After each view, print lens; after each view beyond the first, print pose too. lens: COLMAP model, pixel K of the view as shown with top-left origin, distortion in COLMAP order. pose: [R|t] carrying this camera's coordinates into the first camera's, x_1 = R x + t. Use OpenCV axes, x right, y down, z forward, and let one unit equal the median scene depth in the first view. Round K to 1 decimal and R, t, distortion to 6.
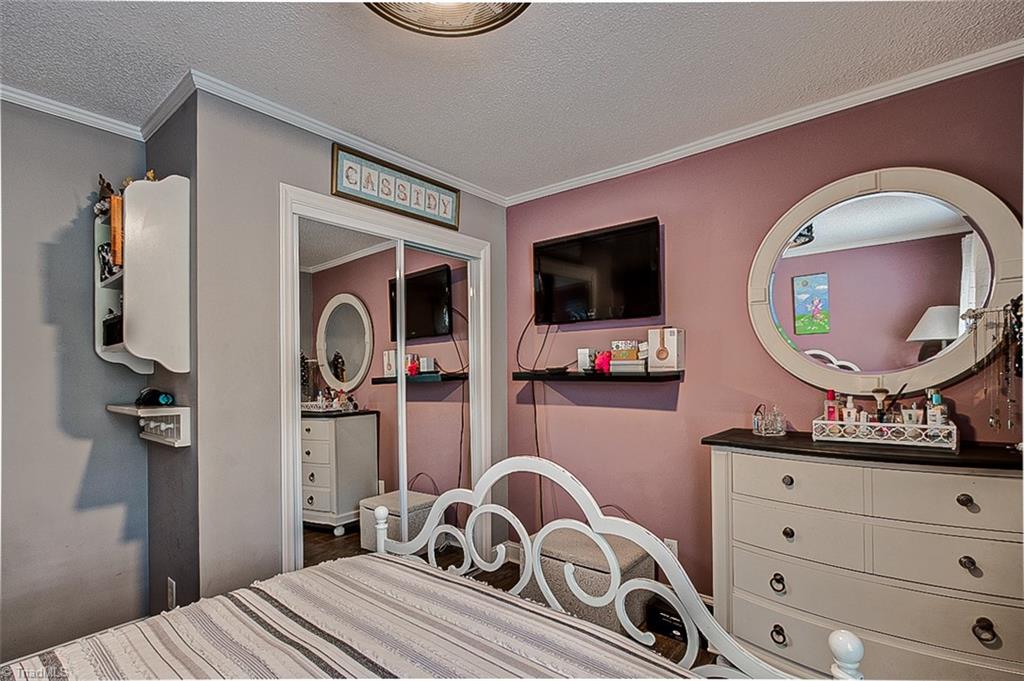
lens RADIAL K [[483.4, 0, 512.3], [0, 483.4, 368.9], [0, 0, 1]] dist [-0.046105, 0.000002]
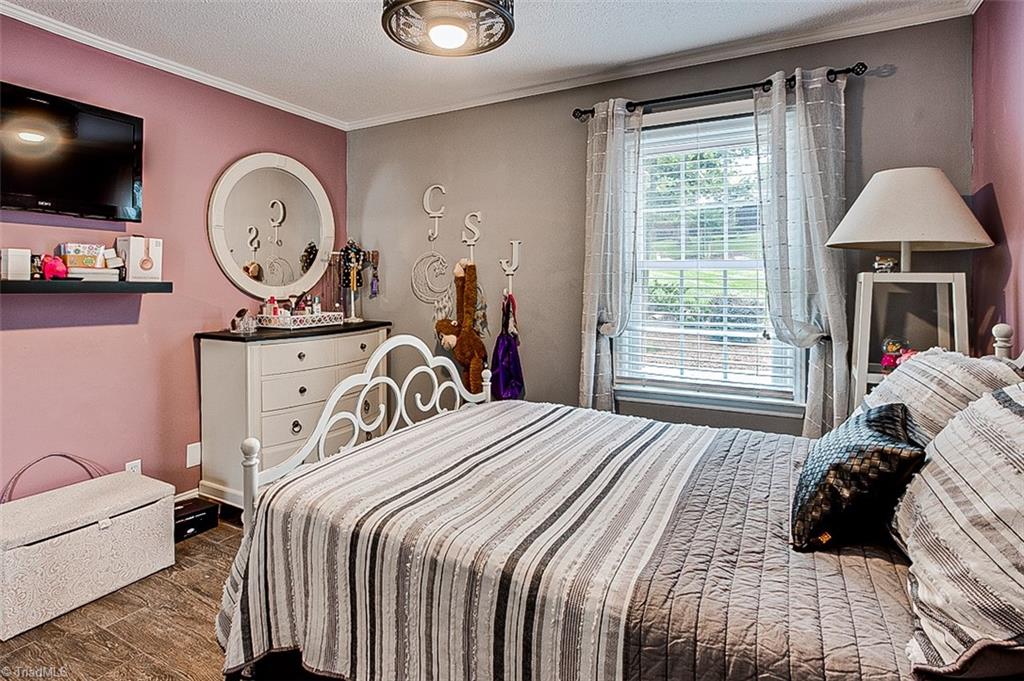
lens RADIAL K [[478.7, 0, 518.5], [0, 478.7, 306.2], [0, 0, 1]] dist [0.001232, 0.000139]
pose [[-0.193010, -0.039726, 0.980392, -0.943503], [-0.011203, 0.999204, 0.038283, 0.010135], [-0.981133, -0.003594, -0.193302, 0.557940]]
